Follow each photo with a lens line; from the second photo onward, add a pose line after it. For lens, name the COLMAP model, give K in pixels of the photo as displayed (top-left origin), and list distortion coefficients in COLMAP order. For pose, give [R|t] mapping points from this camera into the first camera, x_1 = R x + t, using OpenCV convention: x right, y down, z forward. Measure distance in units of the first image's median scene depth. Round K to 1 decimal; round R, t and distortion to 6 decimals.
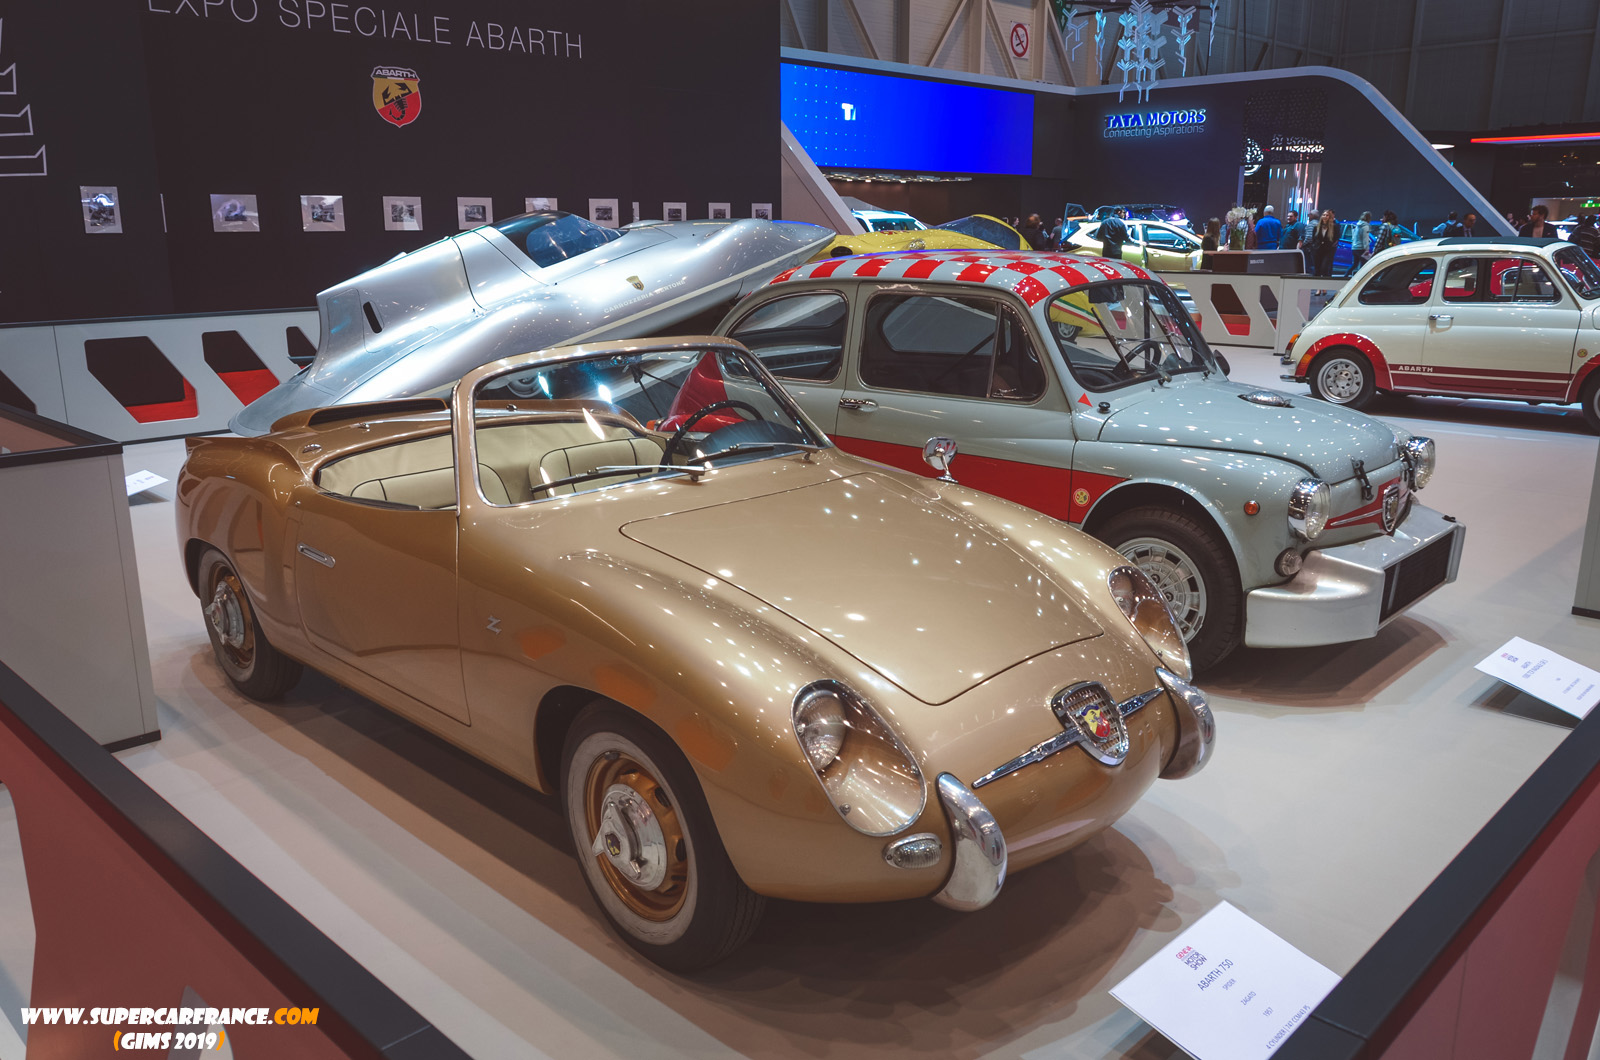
lens RADIAL K [[1218.8, 0, 804.3], [0, 1218.8, 530.3], [0, 0, 1]] dist [-0.007124, 0.017546]
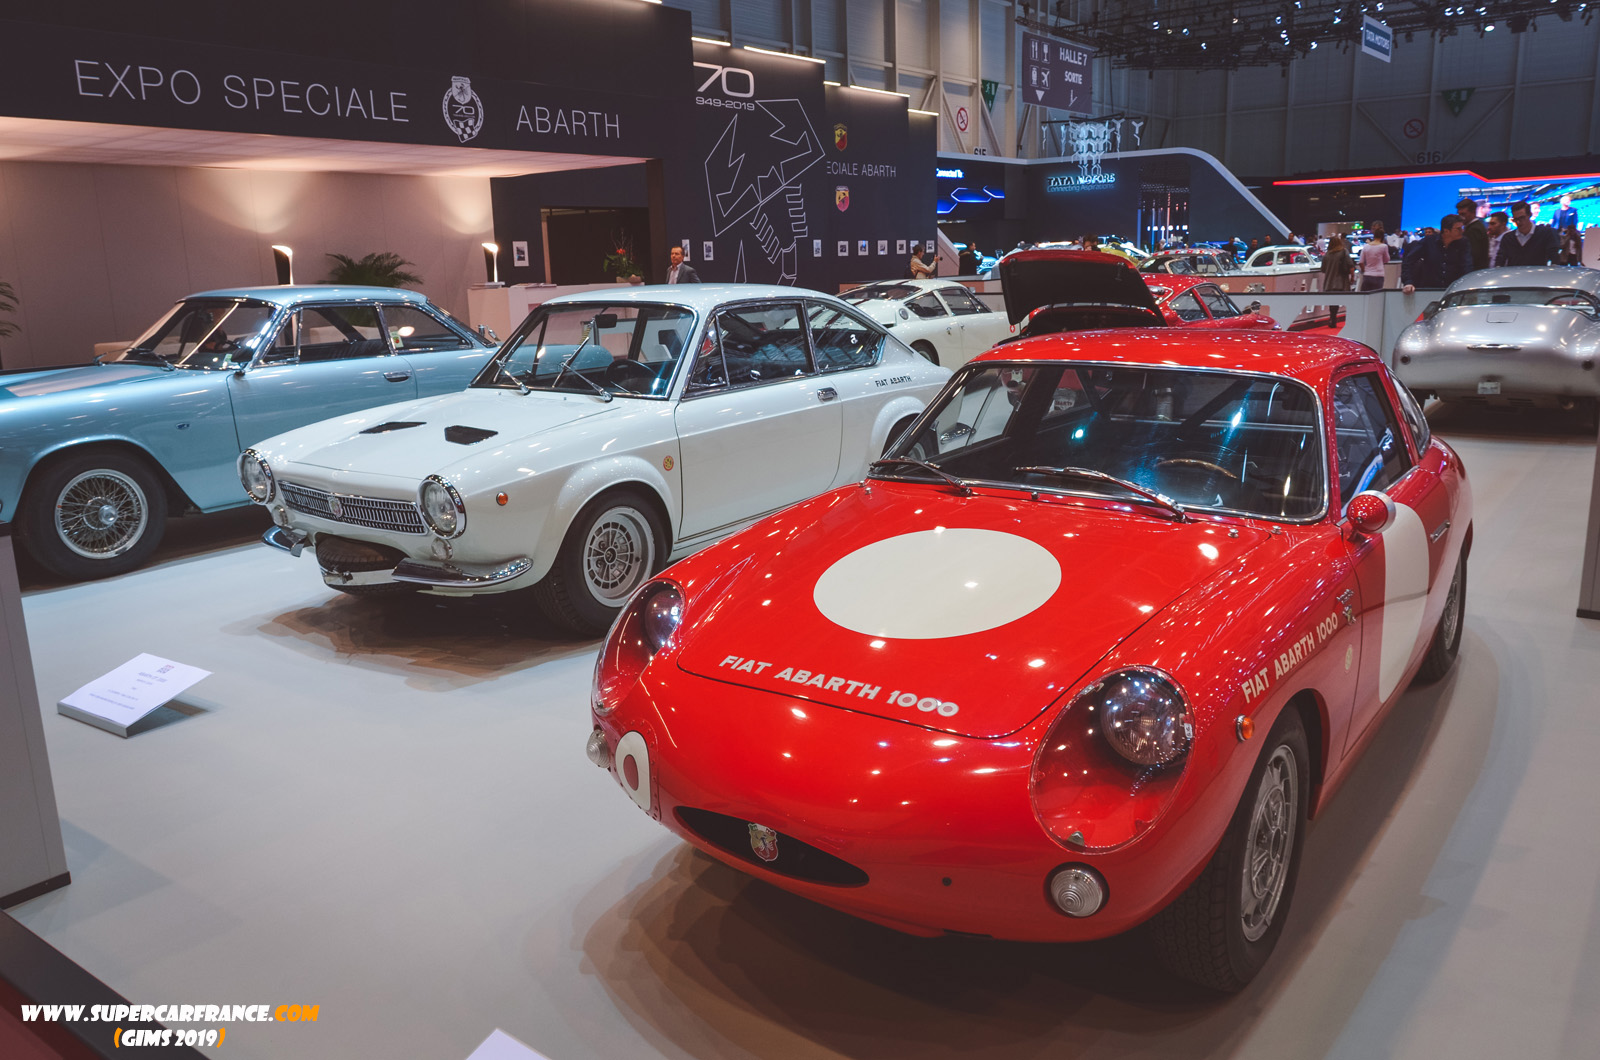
lens RADIAL K [[1218.8, 0, 800.3], [0, 1218.8, 518.6], [0, 0, 1]] dist [-0.007124, 0.017546]
pose [[0.991852, -0.055199, 0.114812, -0.652164], [0.059440, 0.997658, -0.033841, 0.297450], [-0.112675, 0.040390, 0.992811, -1.159930]]
